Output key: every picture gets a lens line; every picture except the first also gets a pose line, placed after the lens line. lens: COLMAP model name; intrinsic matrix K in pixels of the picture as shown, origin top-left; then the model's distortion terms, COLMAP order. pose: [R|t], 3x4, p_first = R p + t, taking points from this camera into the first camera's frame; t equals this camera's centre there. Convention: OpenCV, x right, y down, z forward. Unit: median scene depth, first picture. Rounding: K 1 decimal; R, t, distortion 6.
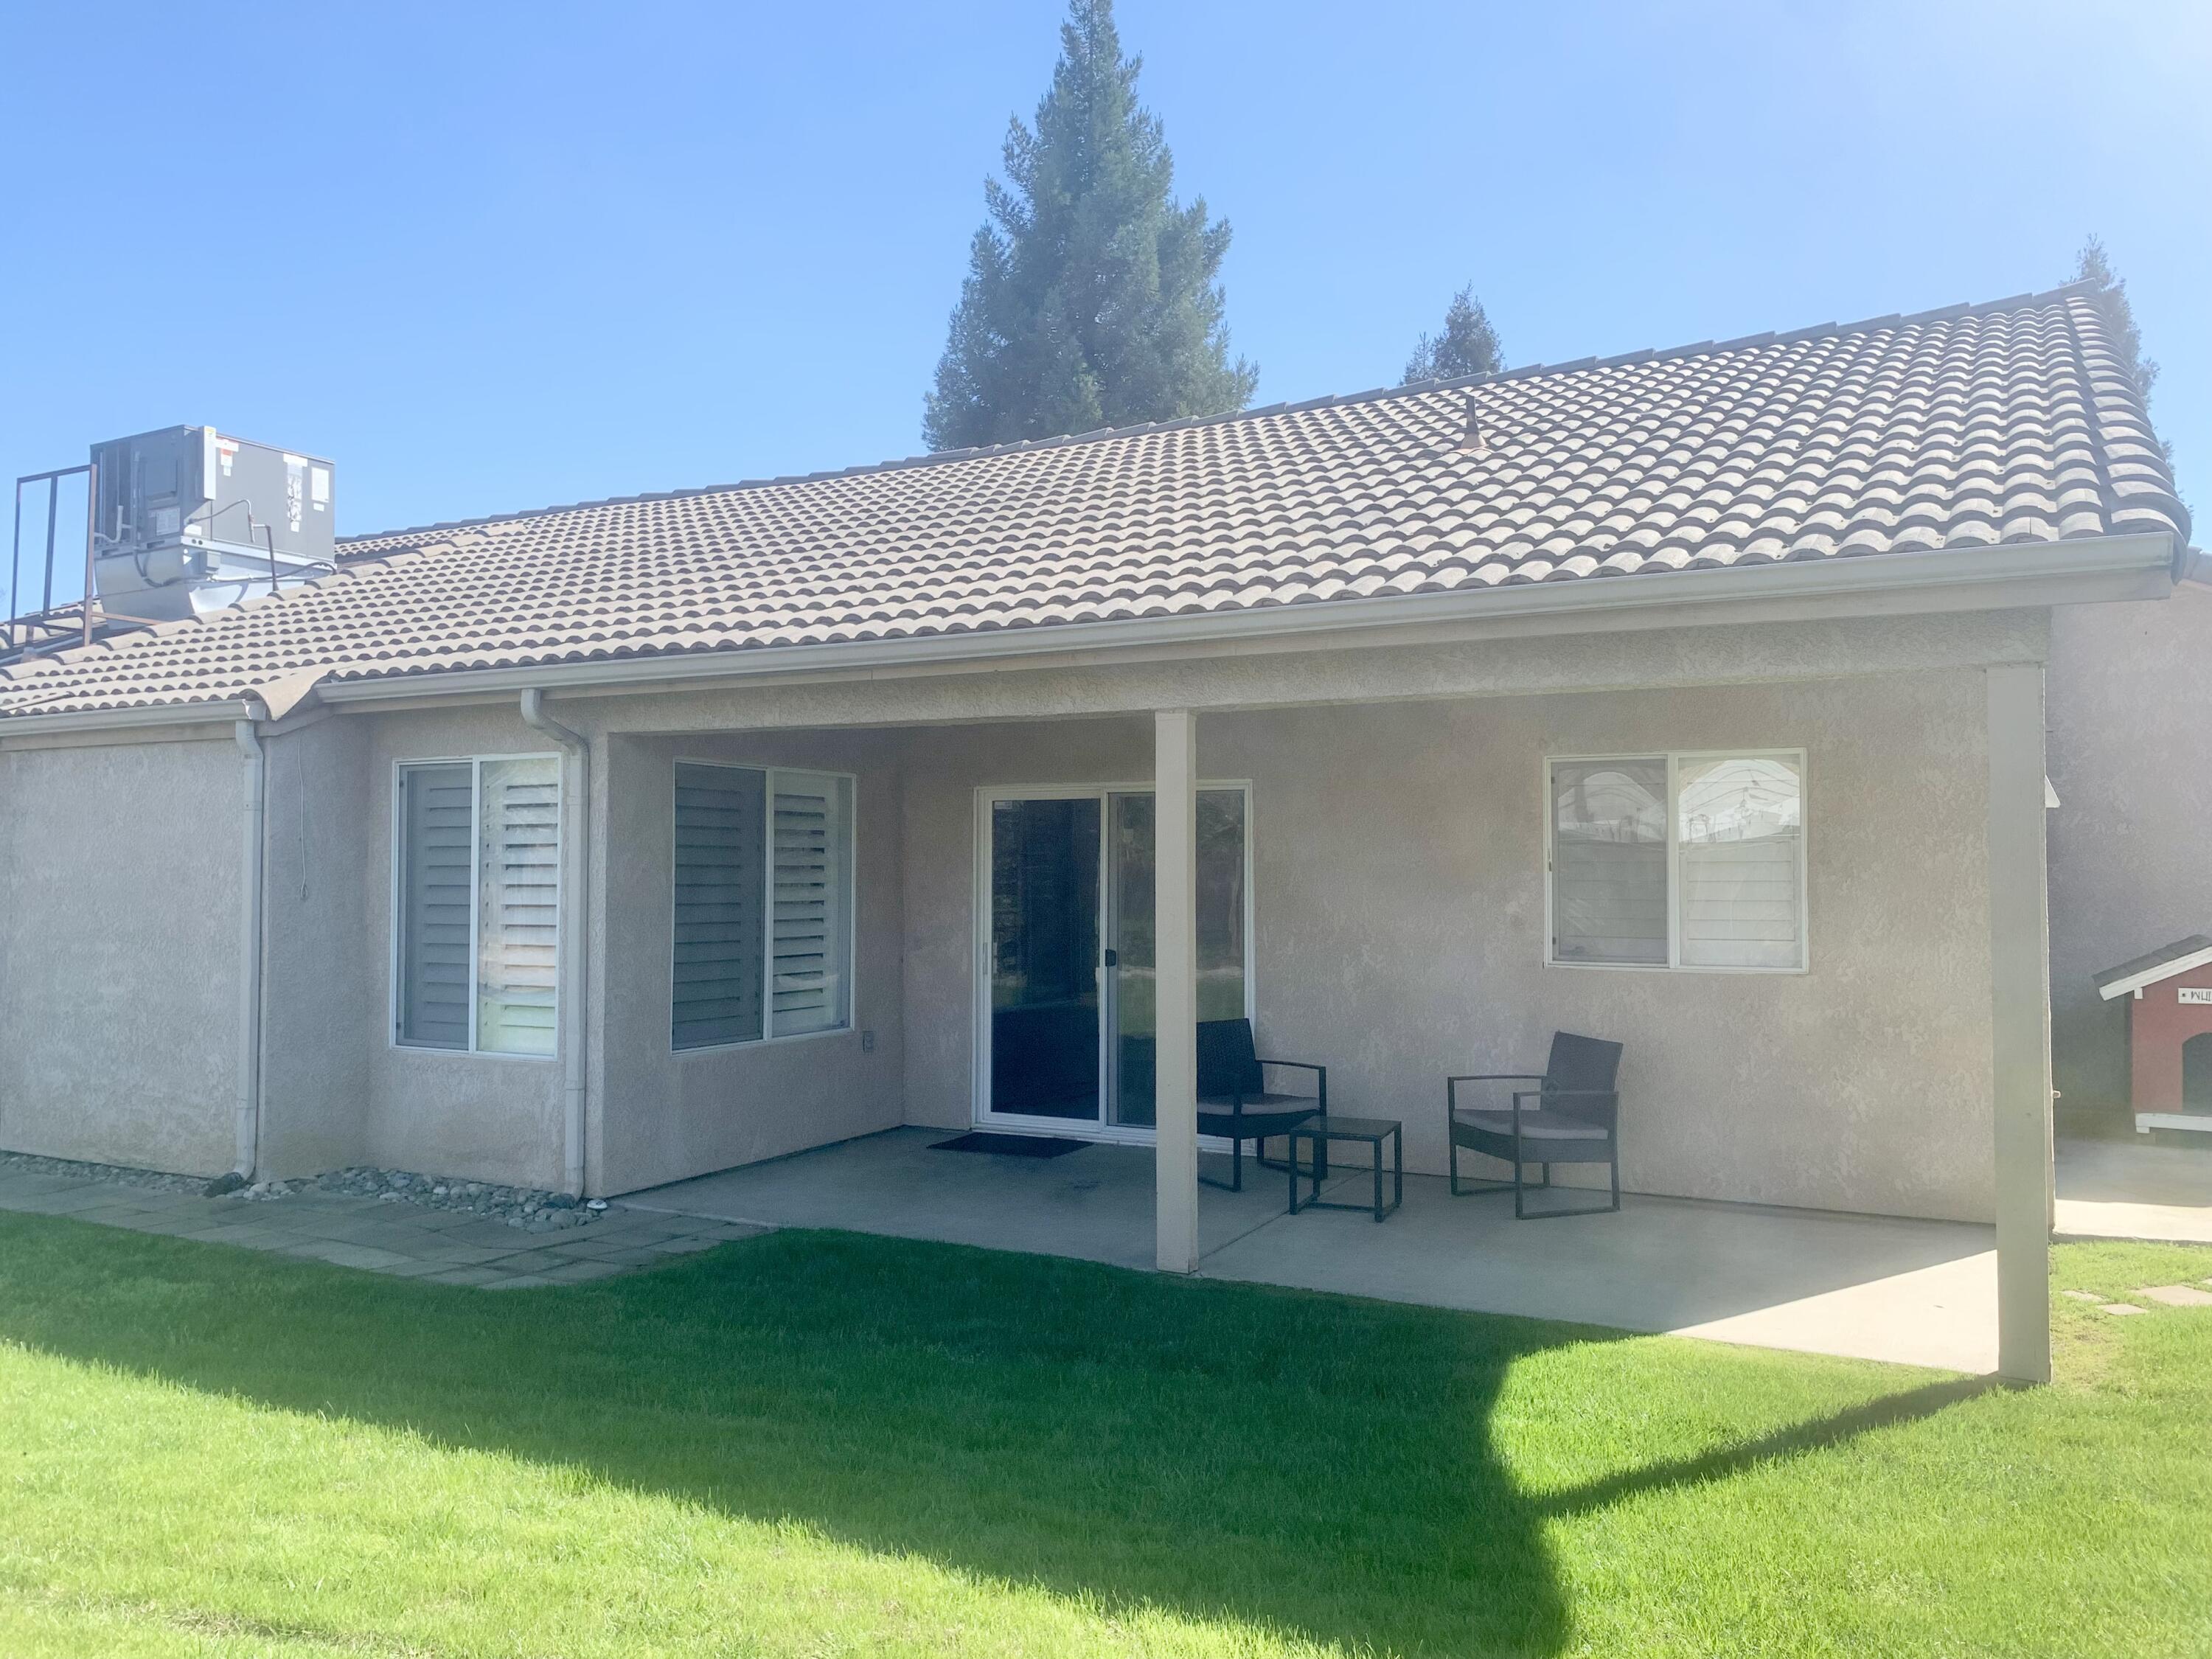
lens RADIAL K [[1665.6, 0, 1069.4], [0, 1665.6, 824.0], [0, 0, 1]] dist [0.111267, -0.206940]
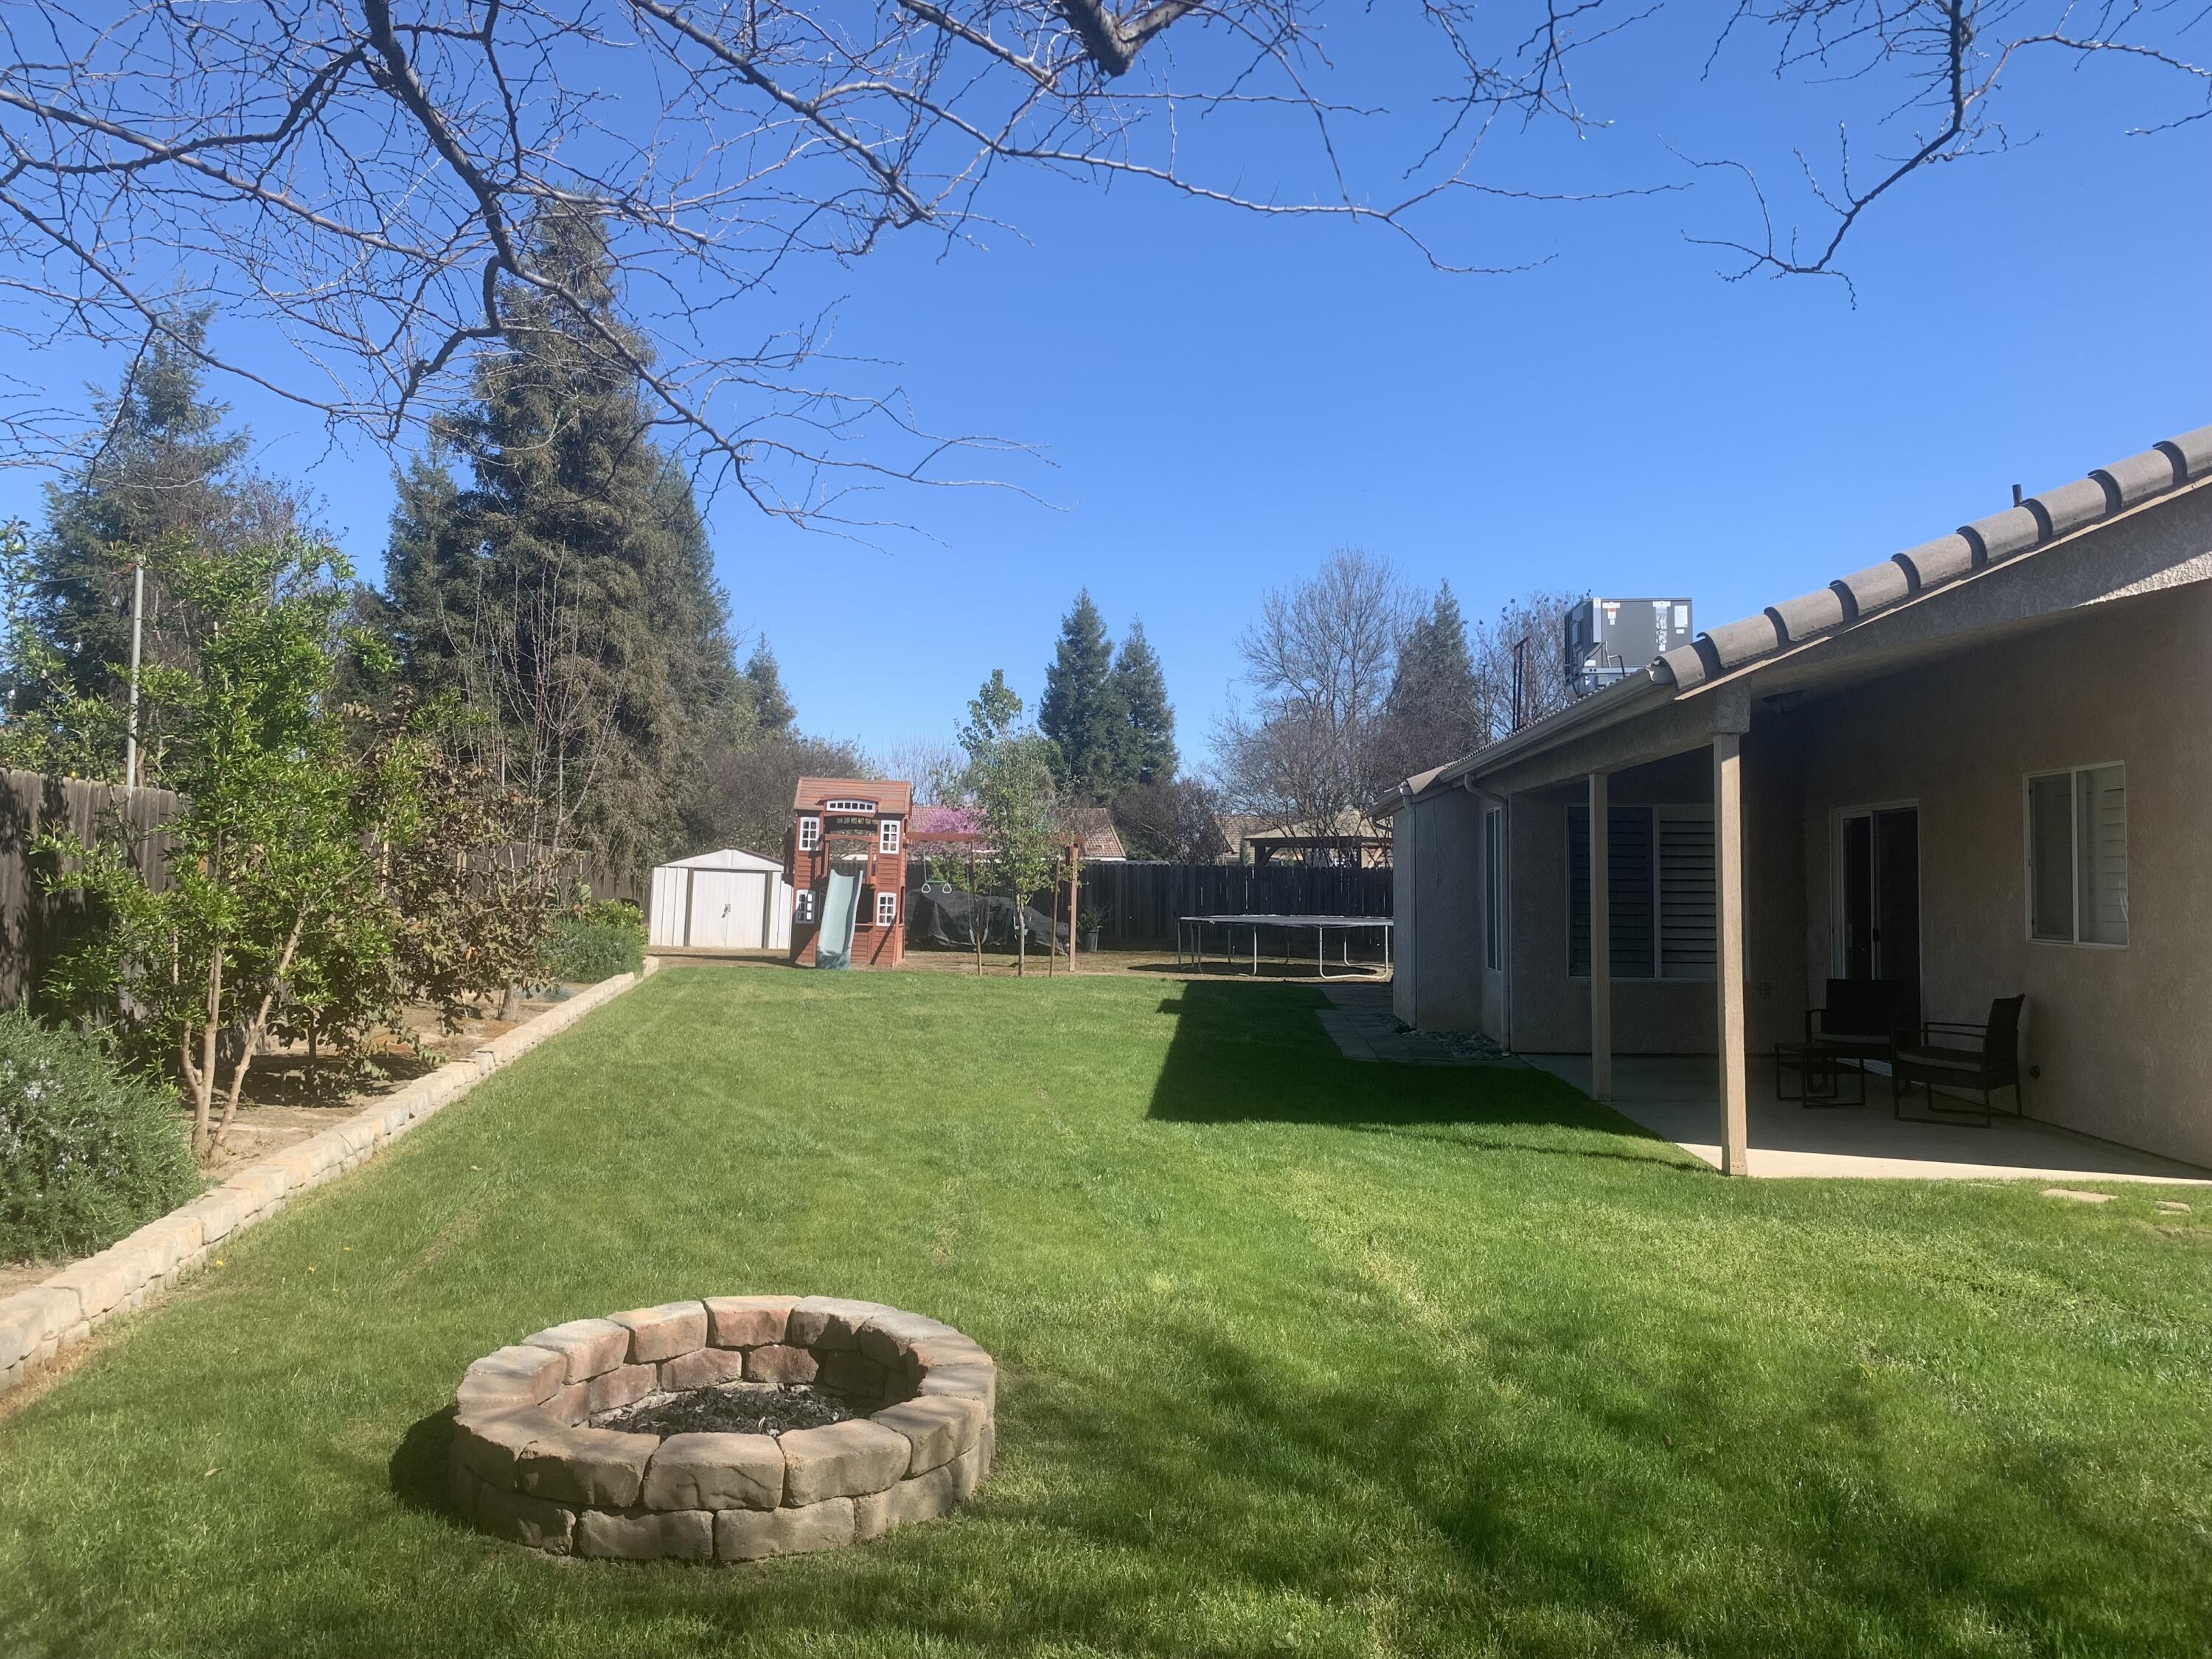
lens RADIAL K [[1692.5, 0, 1133.3], [0, 1692.5, 796.5], [0, 0, 1]] dist [0.126958, -0.284625]
pose [[0.428981, -0.046646, -0.902108, 0.915789], [0.022349, 0.998908, -0.041024, 0.011787], [0.903037, -0.002563, 0.429556, -0.108982]]
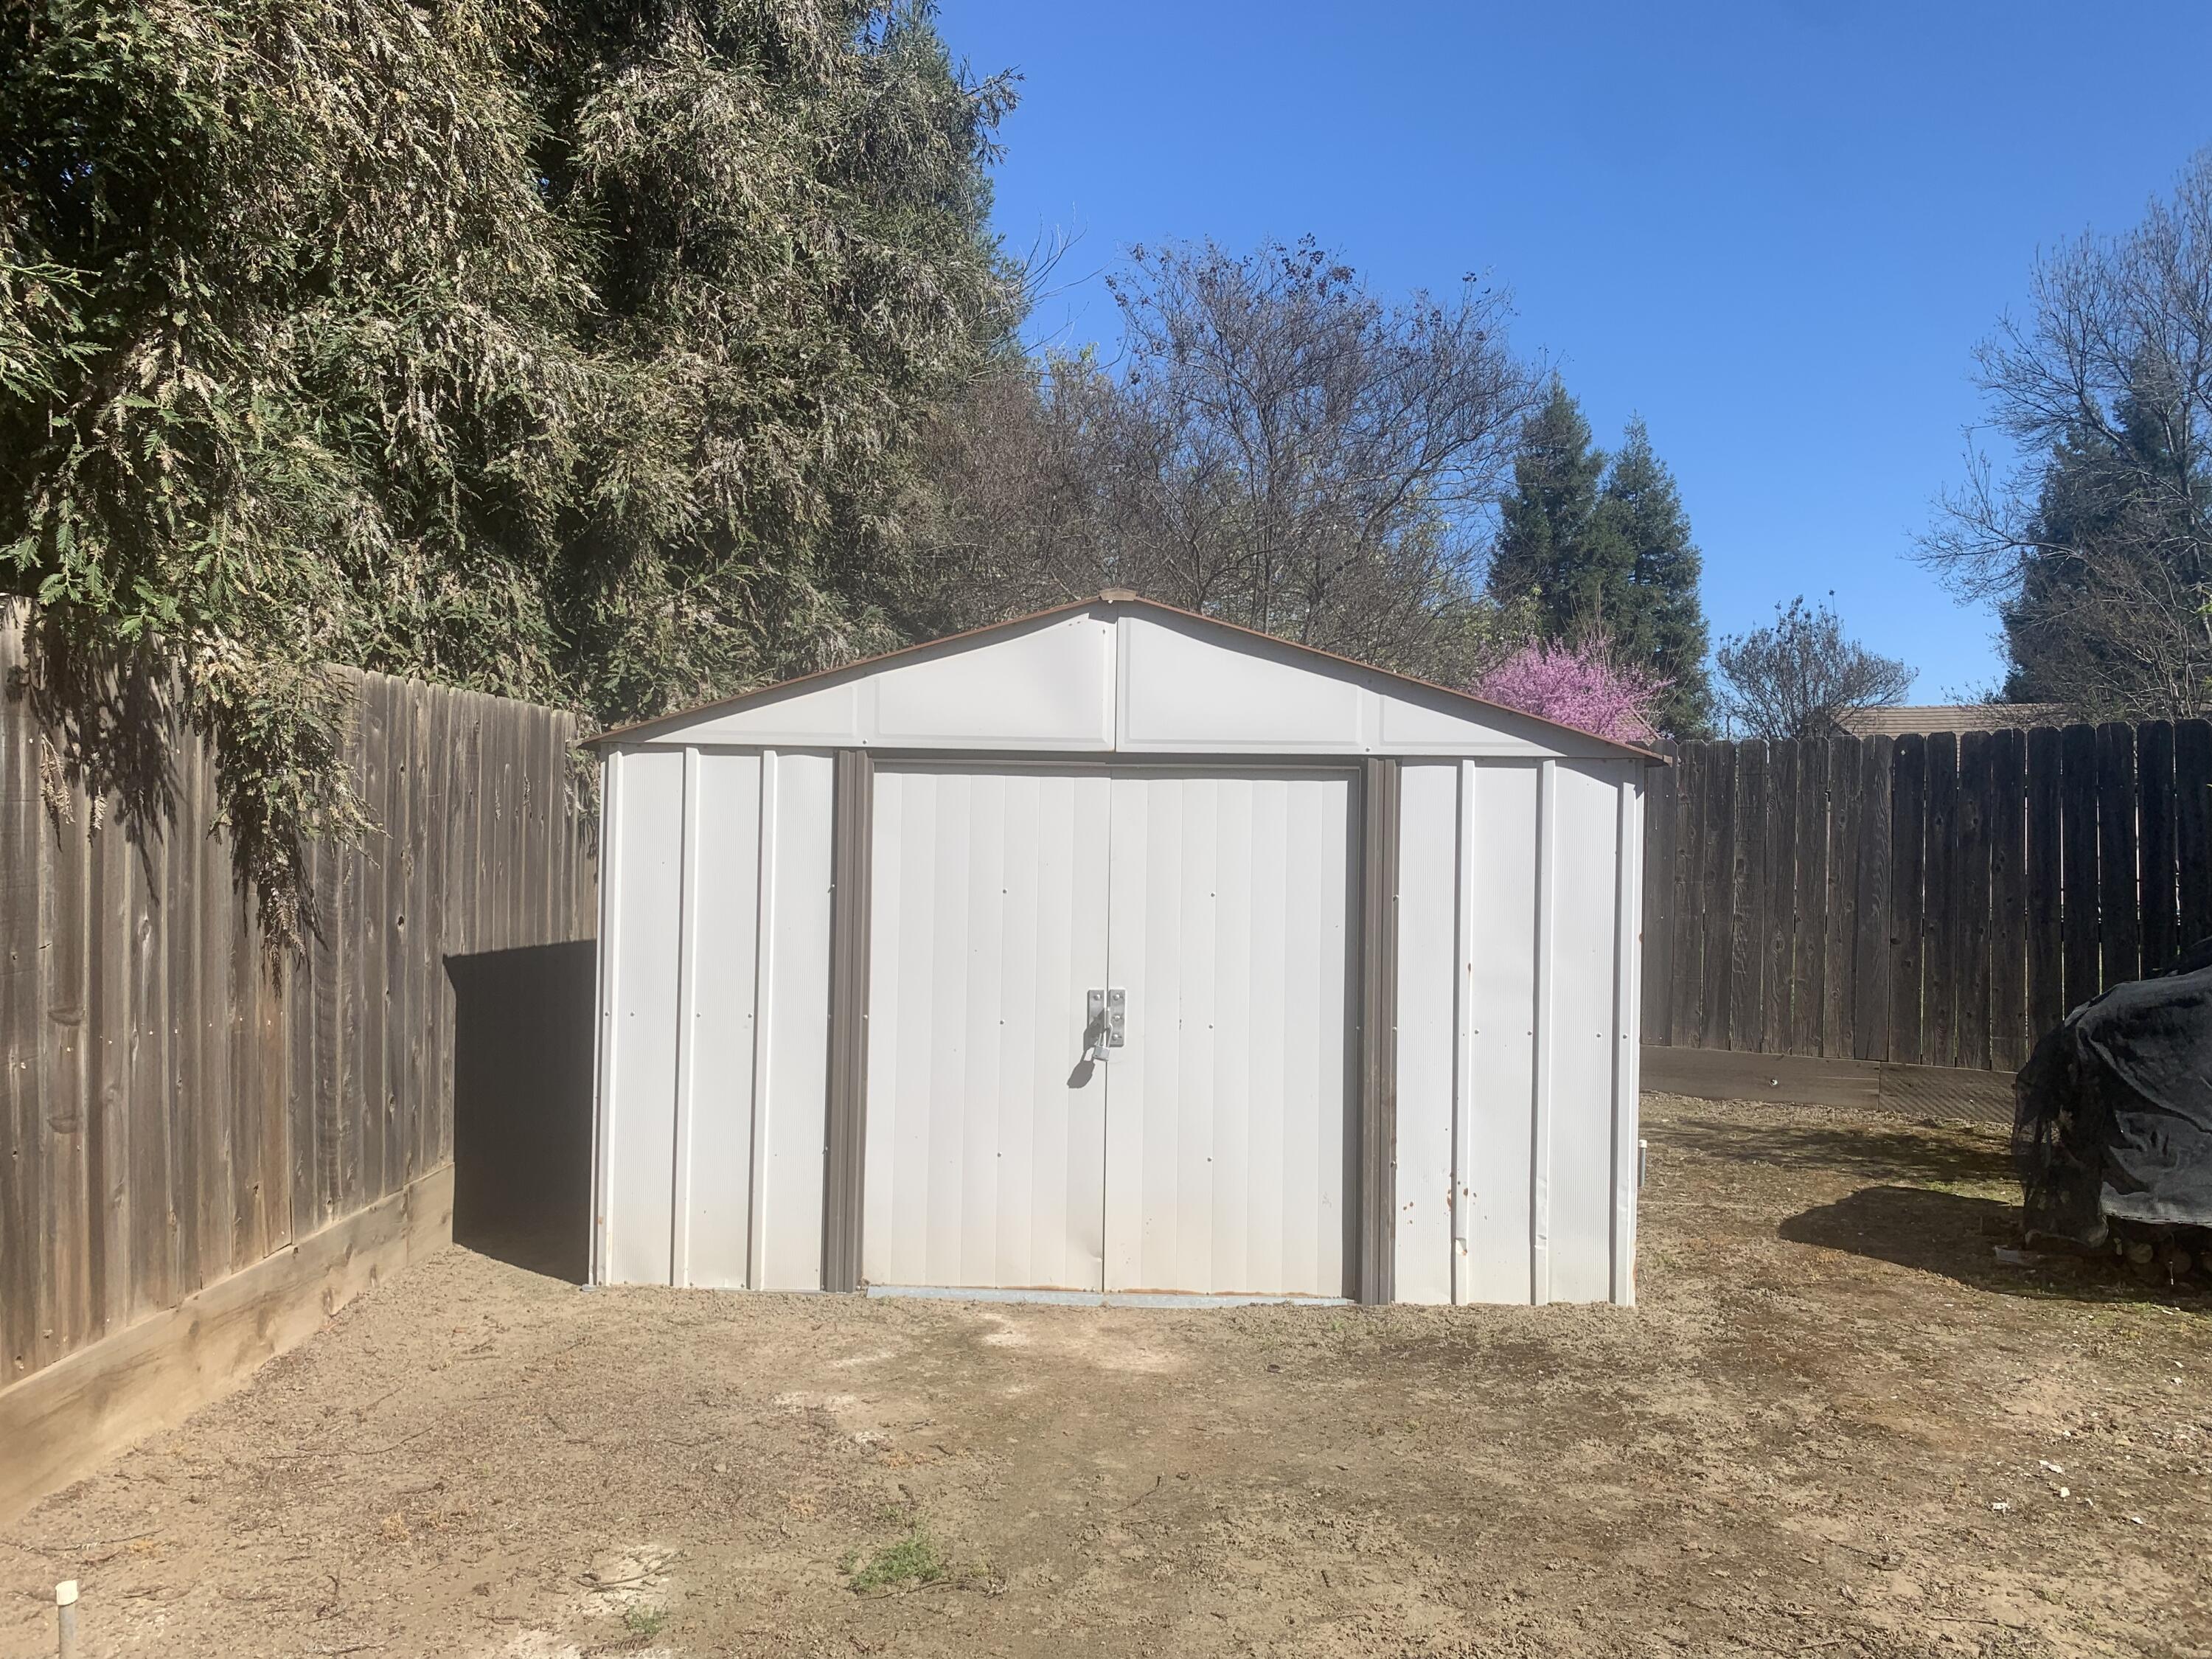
lens RADIAL K [[1692.5, 0, 1133.3], [0, 1692.5, 796.5], [0, 0, 1]] dist [0.126958, -0.284625]
pose [[0.266780, -0.029786, -0.963297, -1.176281], [0.047791, 0.998701, -0.017646, 0.017628], [0.962572, -0.041329, 0.267857, 0.322259]]
